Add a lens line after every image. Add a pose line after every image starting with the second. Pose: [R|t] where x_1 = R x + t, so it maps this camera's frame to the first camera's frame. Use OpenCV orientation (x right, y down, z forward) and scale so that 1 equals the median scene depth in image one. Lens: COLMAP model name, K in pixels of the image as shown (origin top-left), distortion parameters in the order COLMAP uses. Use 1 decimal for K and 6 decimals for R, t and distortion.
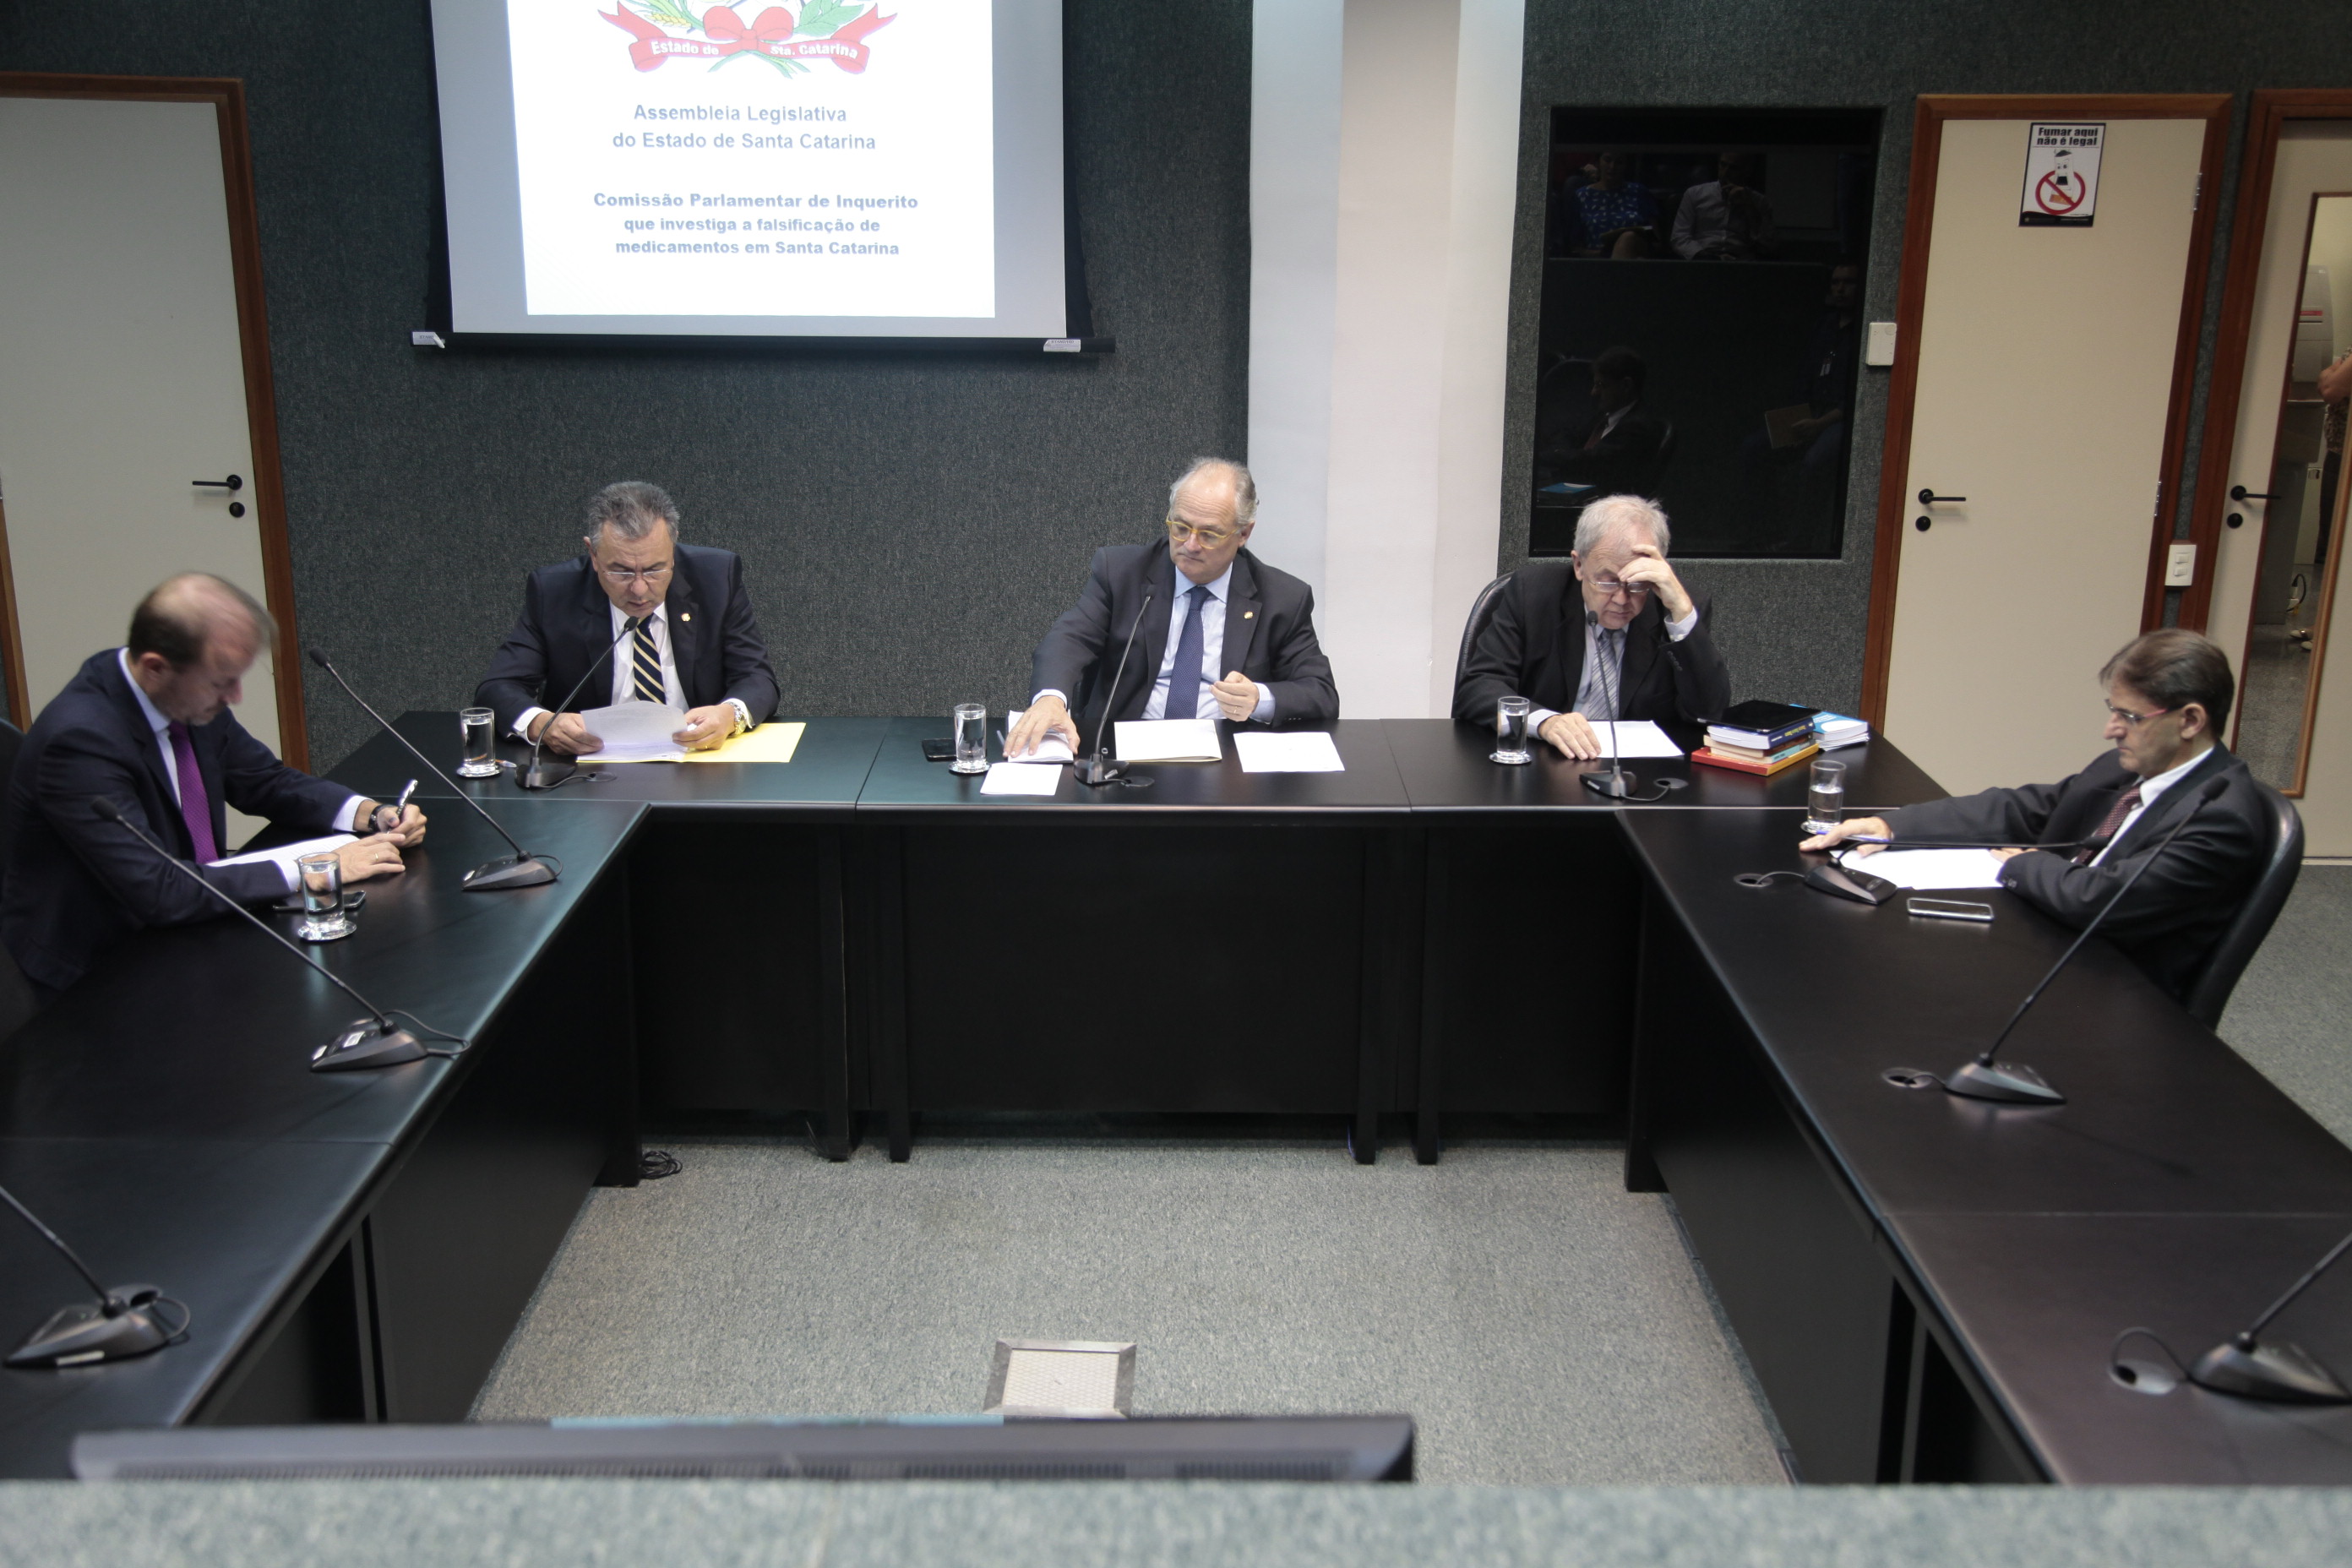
lens RADIAL K [[2308.2, 0, 1178.6], [0, 2308.2, 800.1], [0, 0, 1]] dist [0.002415, 0.098194]
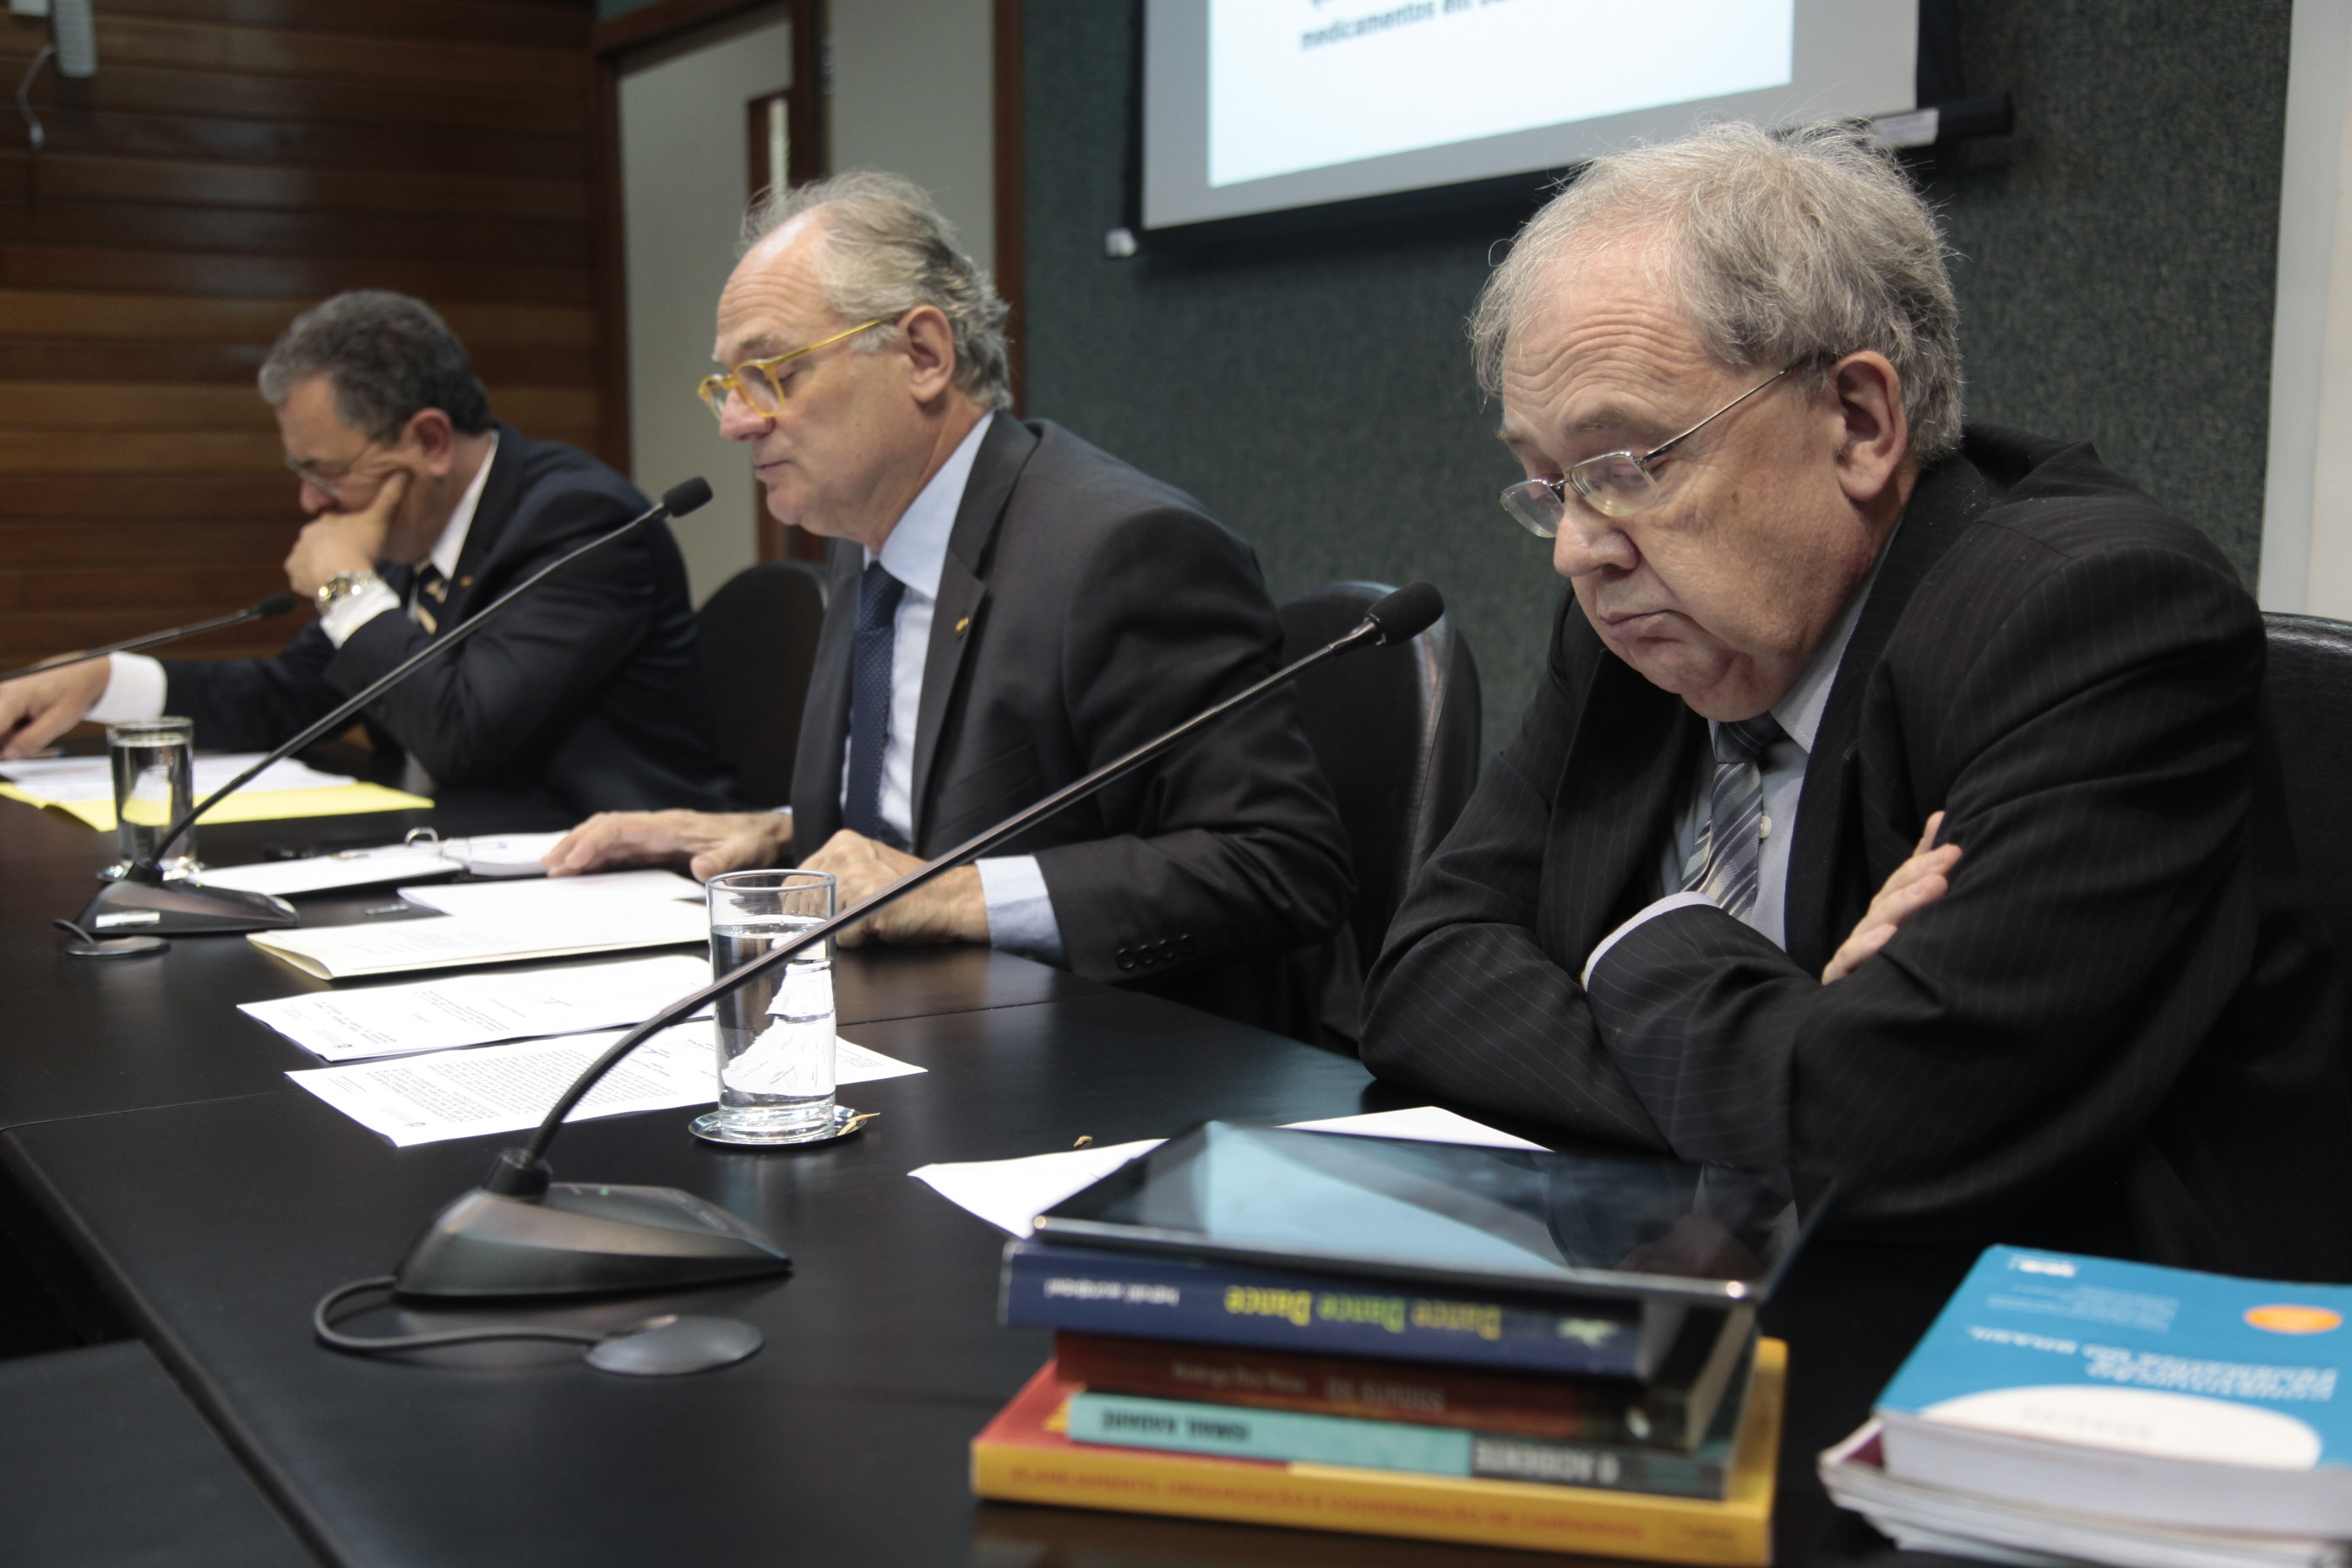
lens RADIAL K [[2834.2, 0, 1166.7], [0, 2834.2, 812.0], [0, 0, 1]] dist [0.097051, 0.030403]
pose [[0.498250, 0.094671, -0.861849, 0.326495], [-0.235956, 0.971309, -0.029716, -0.040129], [0.834309, 0.218165, 0.506293, 0.683397]]
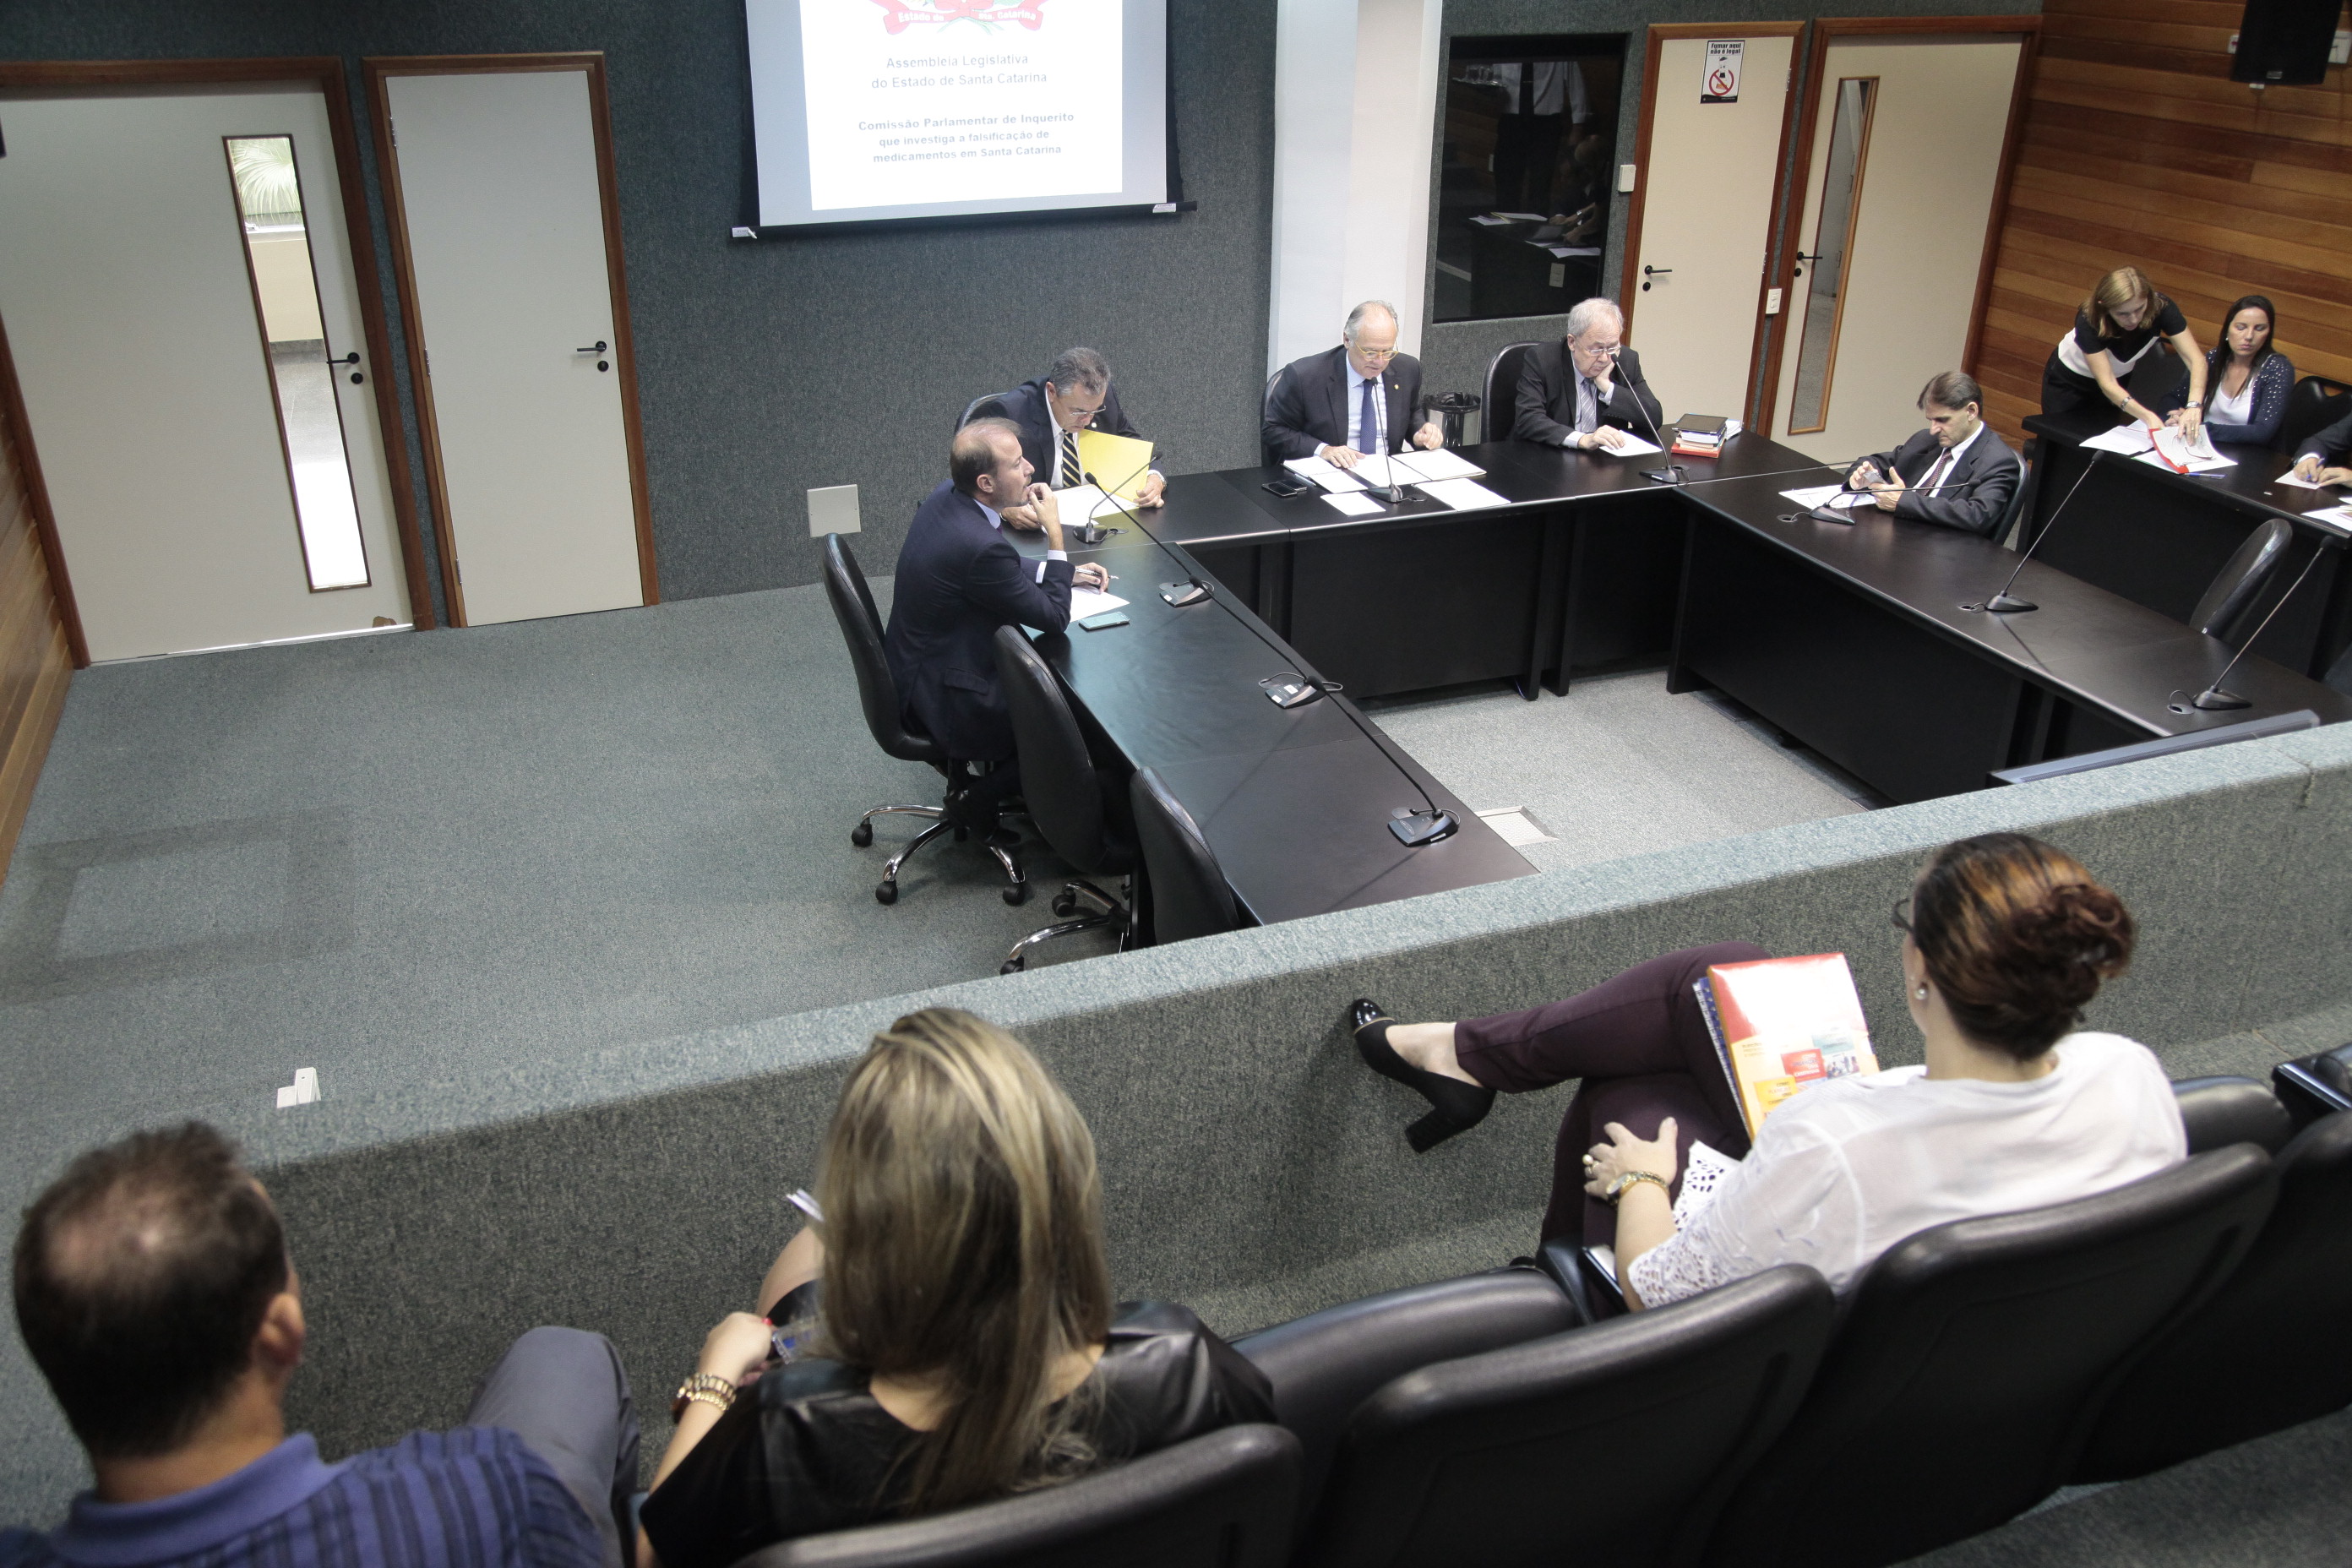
lens RADIAL K [[1926.3, 0, 1176.0], [0, 1926.3, 784.0], [0, 0, 1]] dist [-0.072416, 0.132640]
pose [[0.936952, -0.154537, 0.313432, -0.502027], [0.098624, 0.977382, 0.187077, -0.063708], [-0.335253, -0.144371, 0.931001, -0.225475]]
